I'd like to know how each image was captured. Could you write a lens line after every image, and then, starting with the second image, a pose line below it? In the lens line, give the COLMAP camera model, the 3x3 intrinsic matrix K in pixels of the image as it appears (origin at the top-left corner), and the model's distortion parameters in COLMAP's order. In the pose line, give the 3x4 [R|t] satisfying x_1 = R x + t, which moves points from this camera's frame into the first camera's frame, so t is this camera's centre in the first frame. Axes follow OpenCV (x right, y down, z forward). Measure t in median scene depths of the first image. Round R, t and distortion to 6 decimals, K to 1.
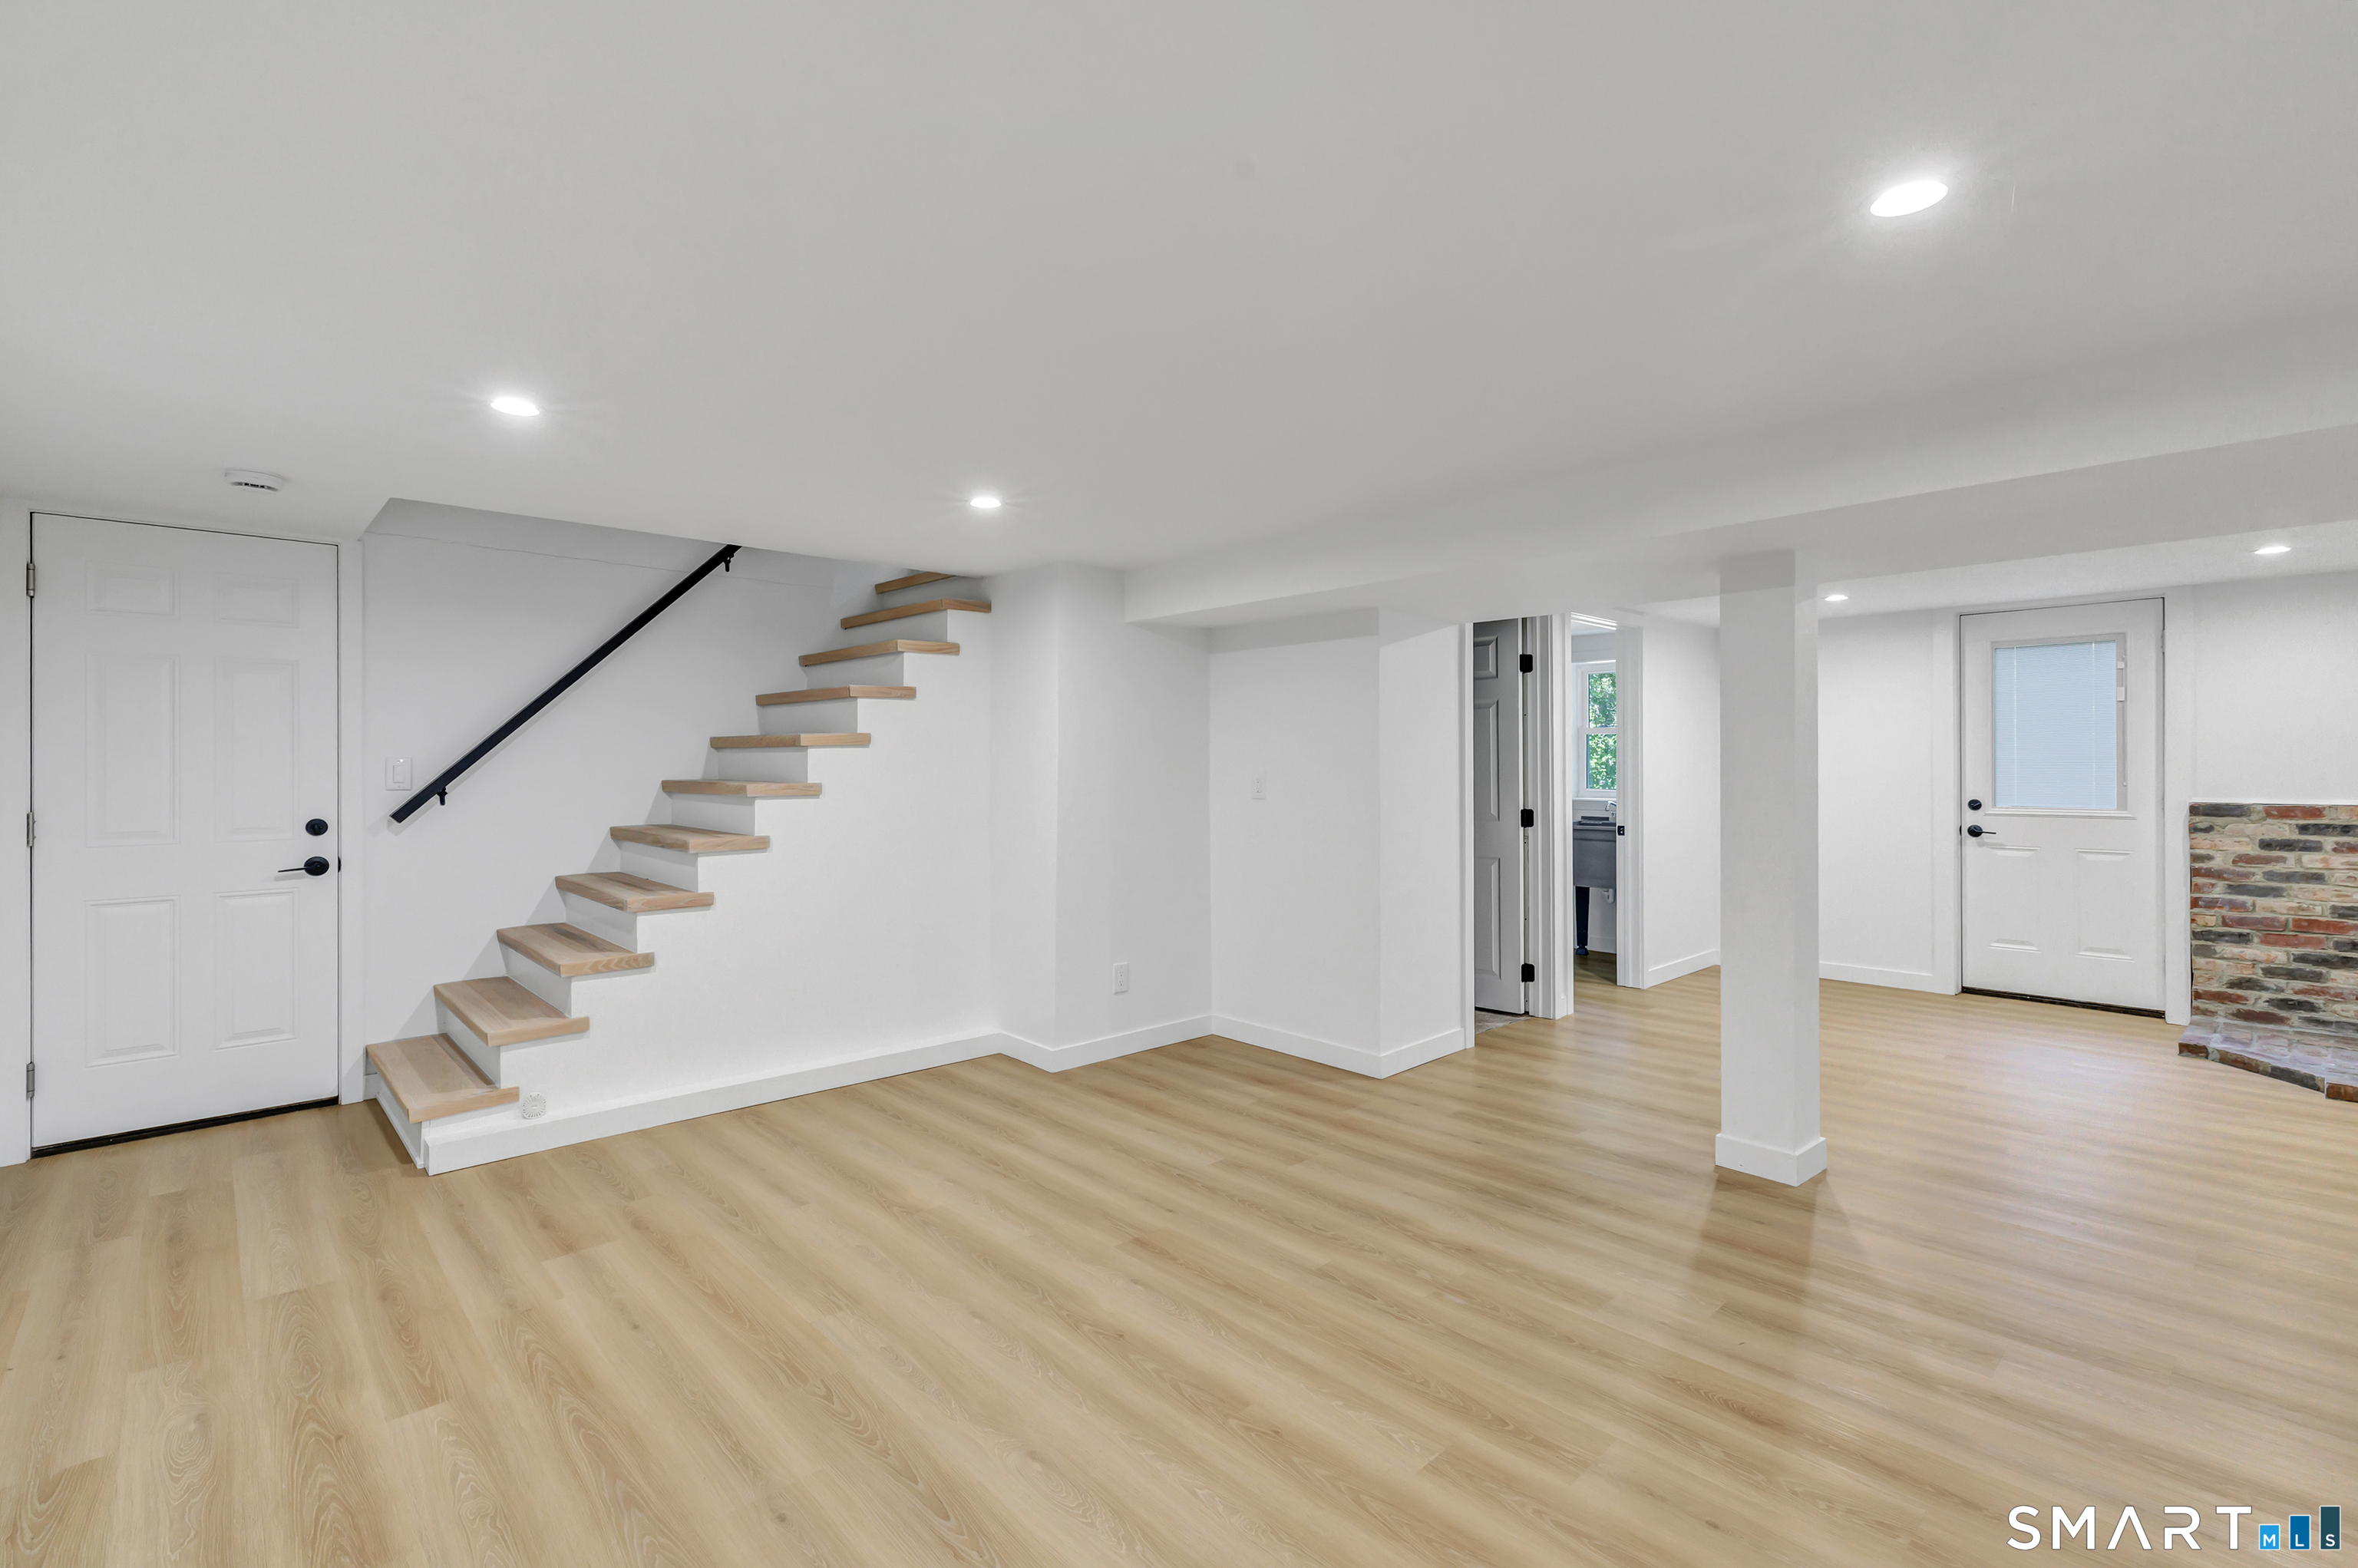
lens RADIAL K [[1074.5, 0, 1156.8], [0, 1074.5, 774.1], [0, 0, 1]] dist [0.001686, -0.000061]
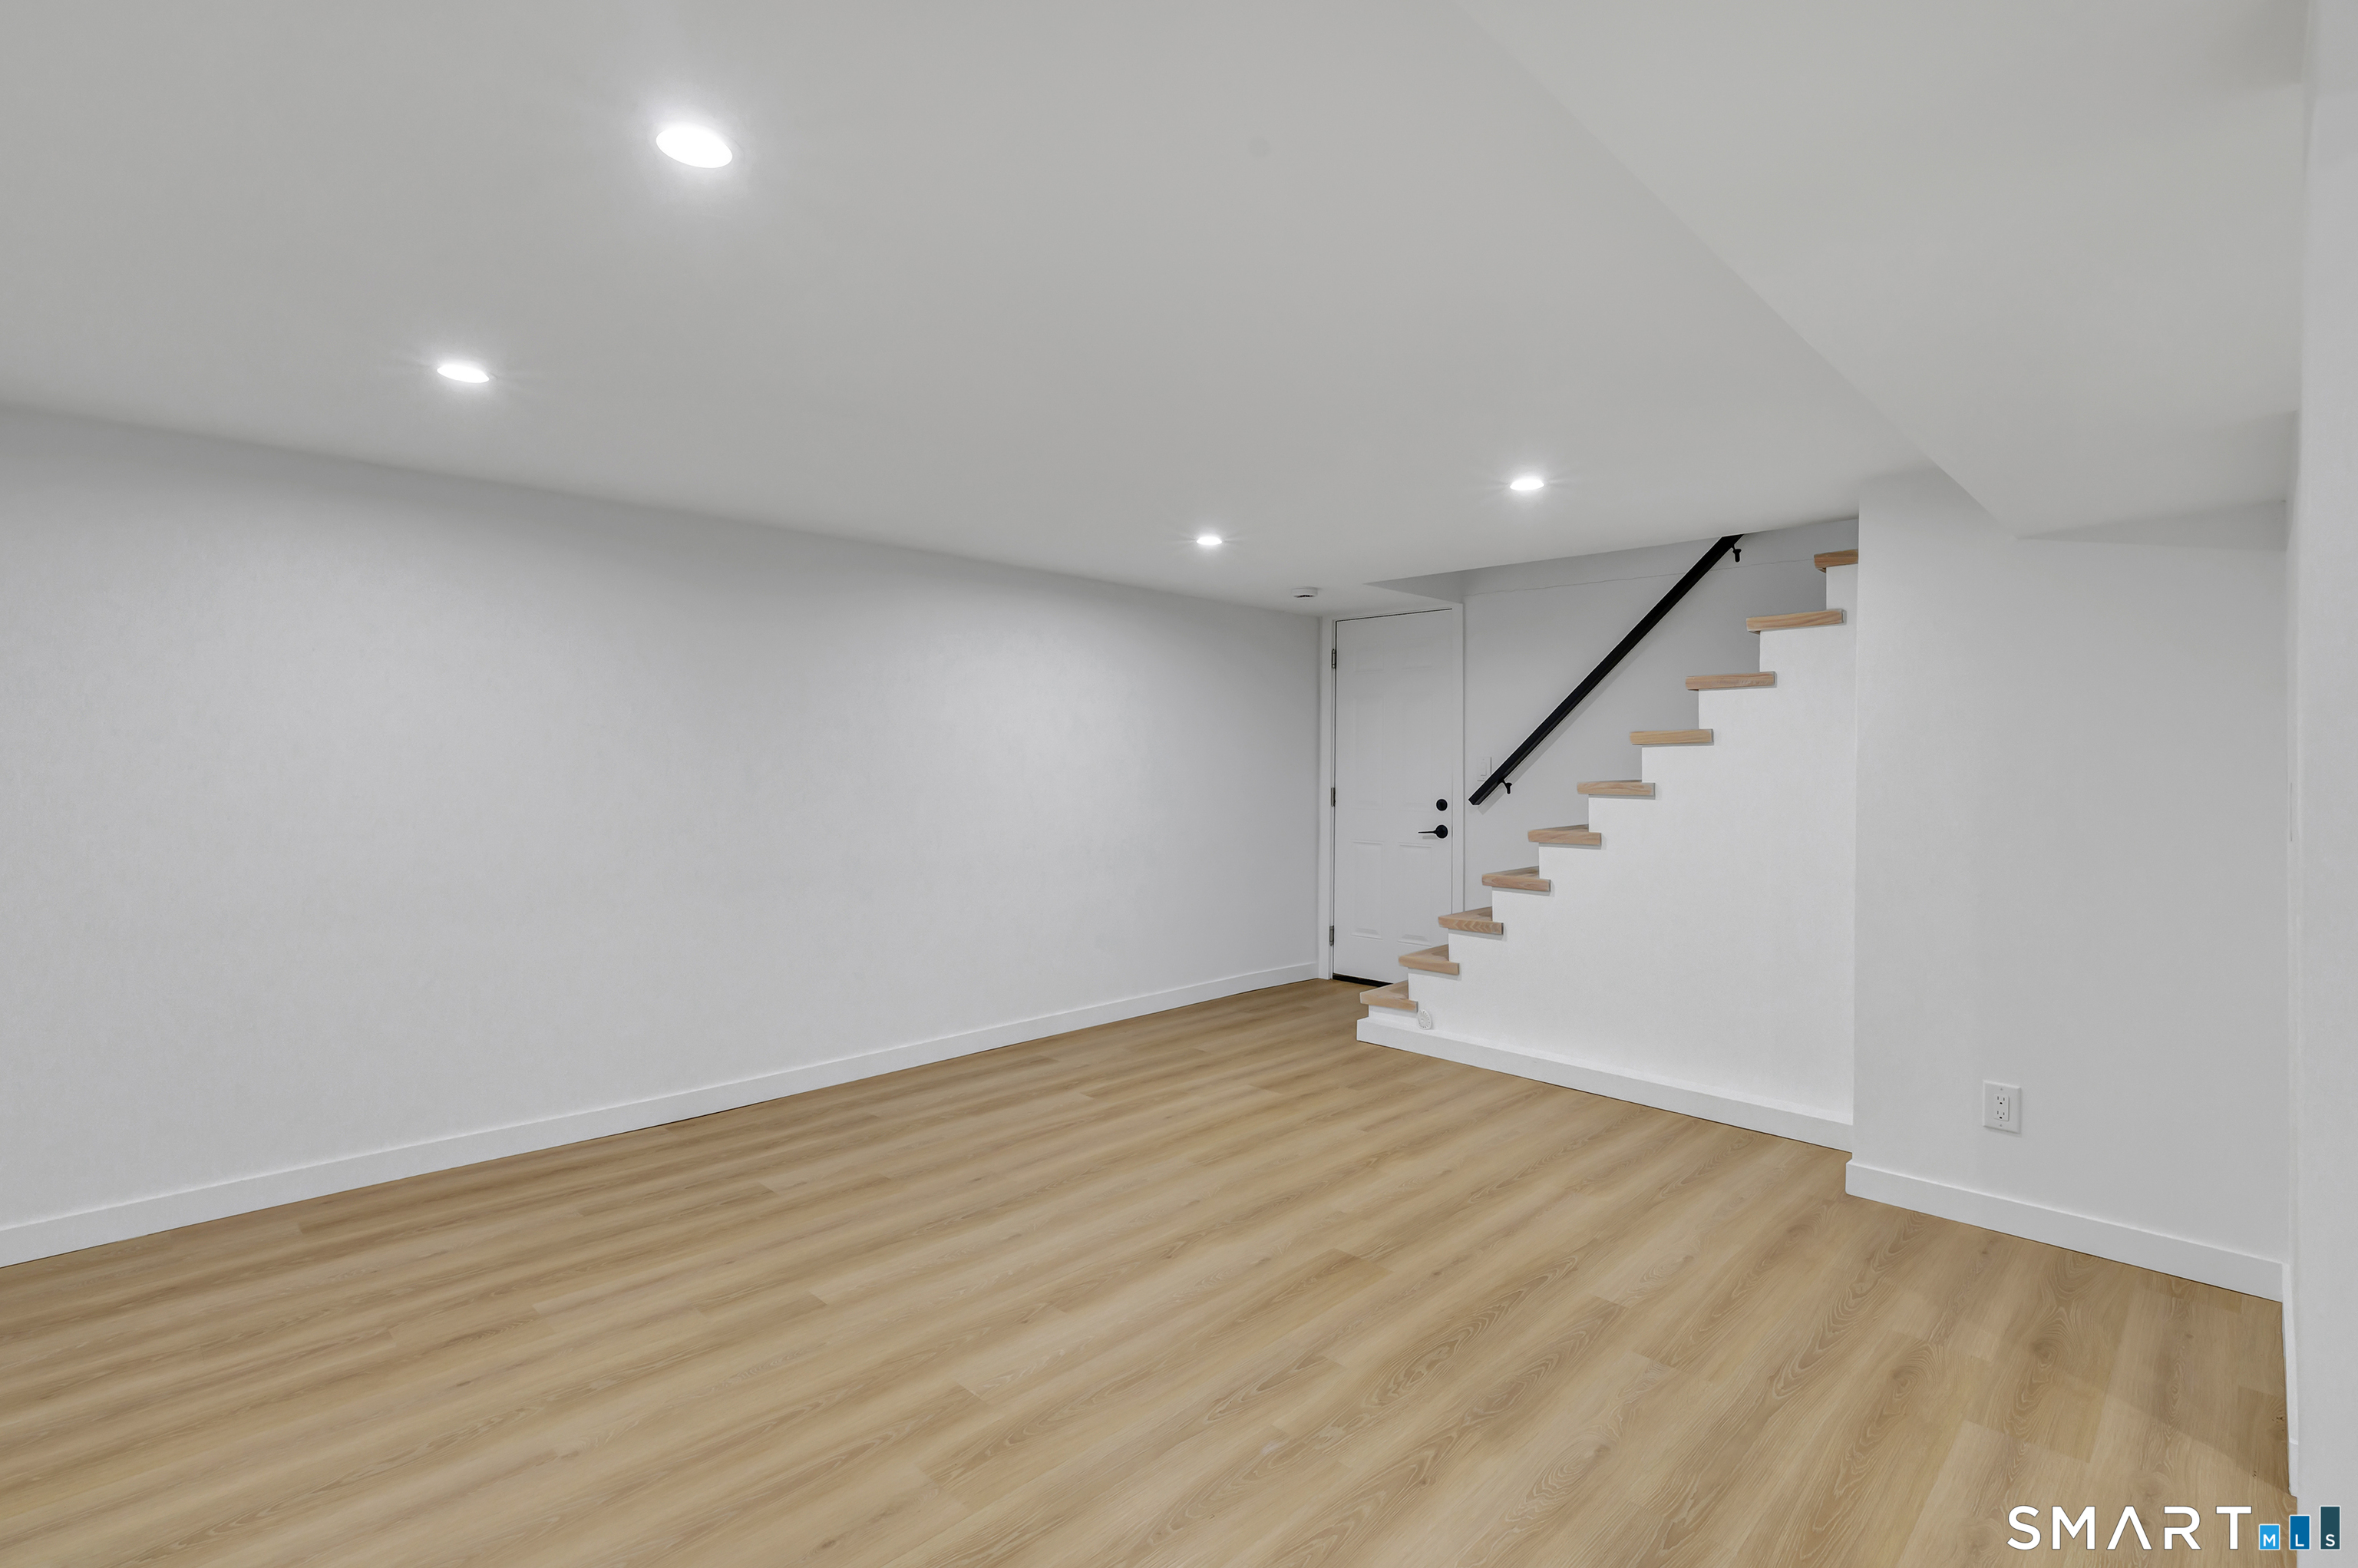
lens RADIAL K [[1074.5, 0, 1157.2], [0, 1074.5, 771.6], [0, 0, 1]] dist [0.001686, -0.000061]
pose [[0.045409, 0.014026, -0.998870, 0.735619], [-0.014193, 0.999810, 0.013394, -0.010526], [0.998868, 0.013569, 0.045599, 0.611653]]
